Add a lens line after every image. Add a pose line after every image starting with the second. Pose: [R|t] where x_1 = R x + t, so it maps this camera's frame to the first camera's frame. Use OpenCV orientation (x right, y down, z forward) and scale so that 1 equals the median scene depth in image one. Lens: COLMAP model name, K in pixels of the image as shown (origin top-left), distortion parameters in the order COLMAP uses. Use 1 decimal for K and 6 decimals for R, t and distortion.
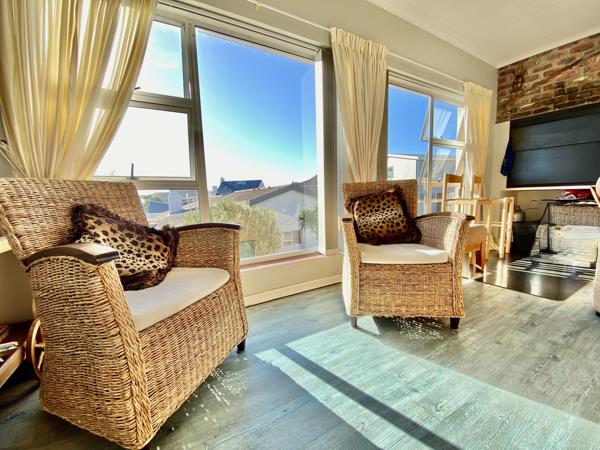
lens RADIAL K [[242.2, 0, 300.0], [0, 242.2, 225.0], [0, 0, 1]] dist [0.016074, -0.018314]
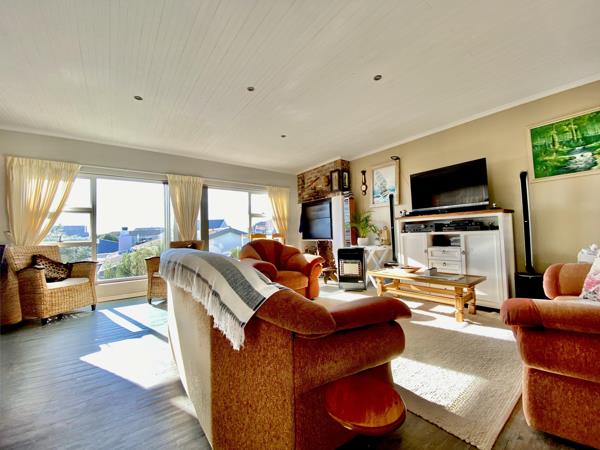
lens RADIAL K [[242.2, 0, 300.0], [0, 242.2, 225.0], [0, 0, 1]] dist [0.016074, -0.018314]
pose [[0.992808, 0.007348, 0.119489, 0.744238], [0.011650, 0.987447, -0.157518, 0.021548], [-0.119147, 0.157778, 0.980260, -0.886393]]
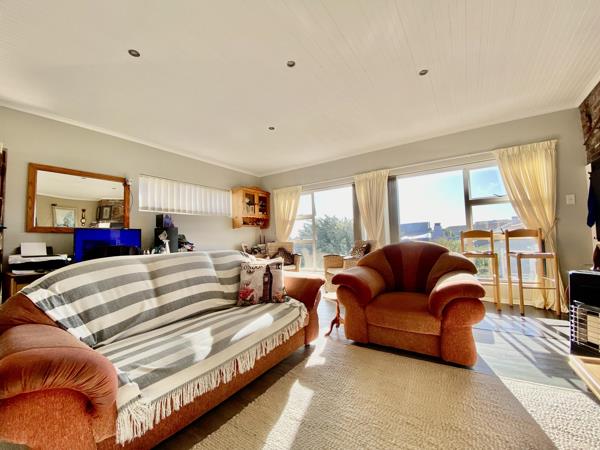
lens RADIAL K [[242.2, 0, 300.0], [0, 242.2, 225.0], [0, 0, 1]] dist [0.016074, -0.018314]
pose [[0.427058, -0.035224, -0.903538, 1.367464], [-0.089648, 0.992669, -0.081071, -0.068052], [0.899769, 0.115622, 0.420769, -0.264796]]
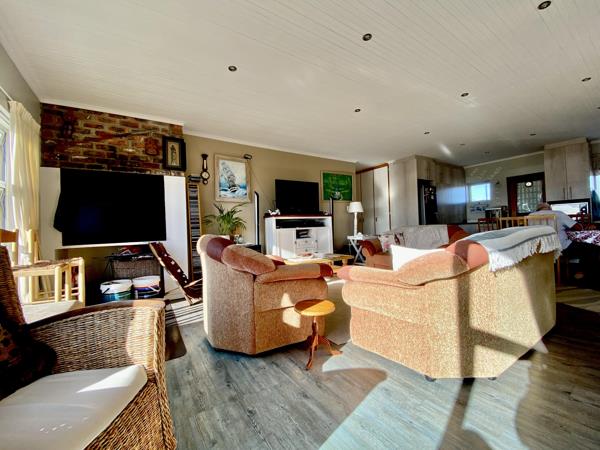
lens RADIAL K [[242.2, 0, 300.0], [0, 242.2, 225.0], [0, 0, 1]] dist [0.016074, -0.018314]
pose [[-0.060854, 0.050003, 0.996893, -0.026402], [0.156635, 0.986849, -0.039938, -0.076242], [-0.985780, 0.153718, -0.067885, 0.295285]]
